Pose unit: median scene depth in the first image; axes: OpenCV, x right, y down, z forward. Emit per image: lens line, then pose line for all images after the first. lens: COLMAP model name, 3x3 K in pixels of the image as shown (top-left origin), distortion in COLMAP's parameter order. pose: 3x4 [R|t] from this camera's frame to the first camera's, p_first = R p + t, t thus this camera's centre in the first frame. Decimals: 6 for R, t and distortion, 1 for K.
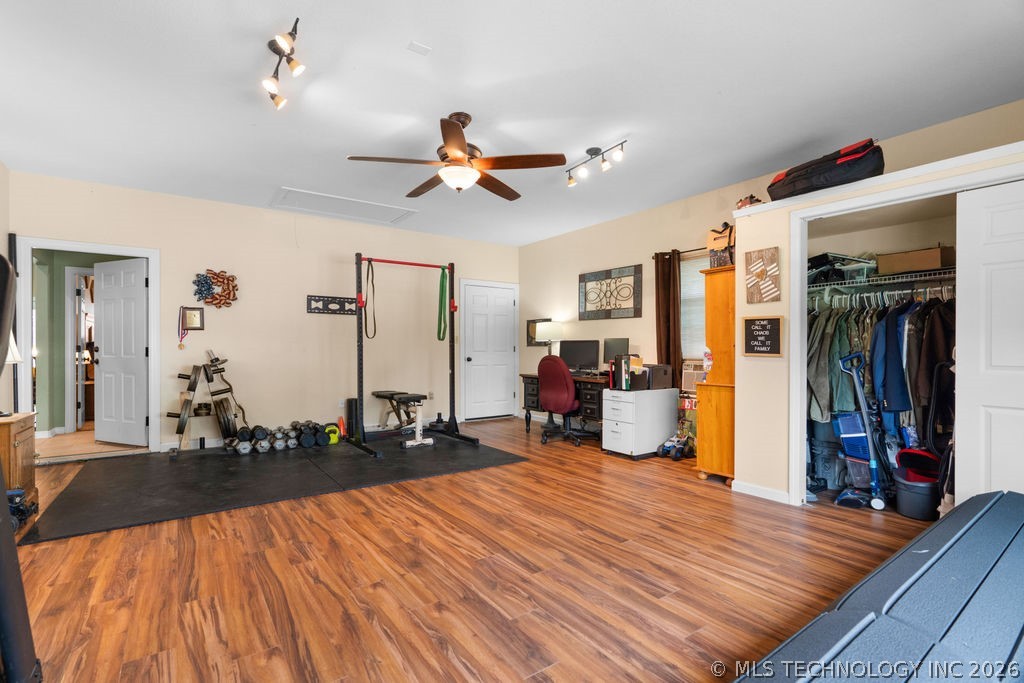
lens RADIAL K [[474.0, 0, 506.2], [0, 474.0, 352.9], [0, 0, 1]] dist [-0.002032, -0.000098]
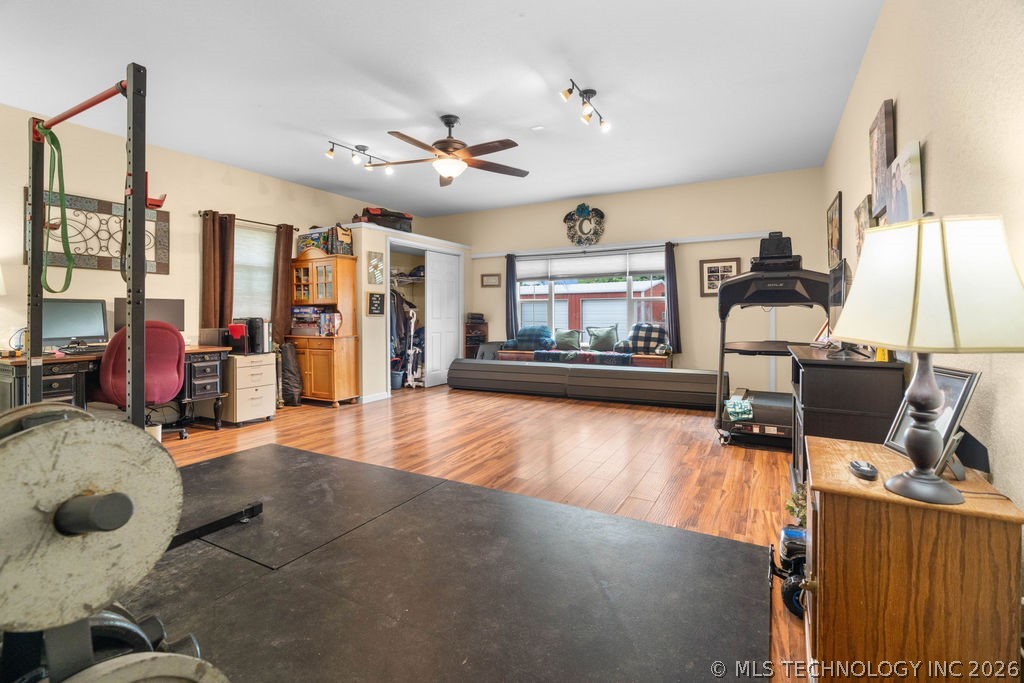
lens RADIAL K [[475.1, 0, 508.7], [0, 475.1, 315.8], [0, 0, 1]] dist [-0.004199, 0.000187]
pose [[-0.442004, -0.004067, 0.897004, -1.196577], [0.012573, 0.999863, 0.010729, -0.005414], [-0.896925, 0.016021, -0.441892, 1.343361]]
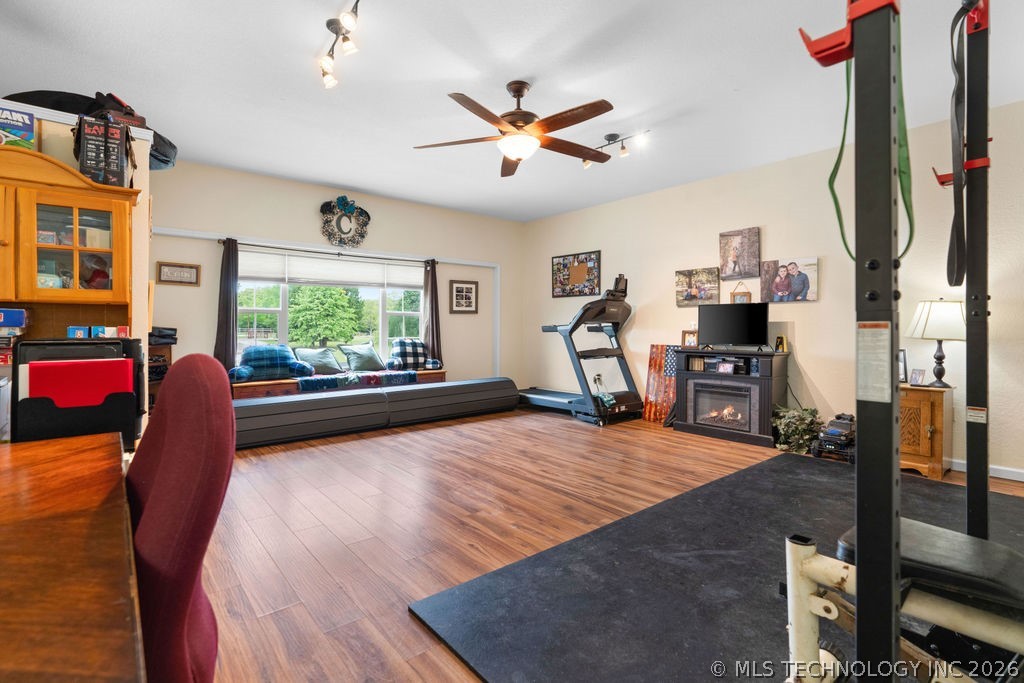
lens RADIAL K [[480.3, 0, 515.9], [0, 480.3, 327.3], [0, 0, 1]] dist [-0.011048, 0.000034]
pose [[-0.995655, -0.003068, -0.093070, -0.003479], [-0.004014, 0.999942, 0.009973, -0.012518], [0.093034, 0.010303, -0.995610, 1.893903]]
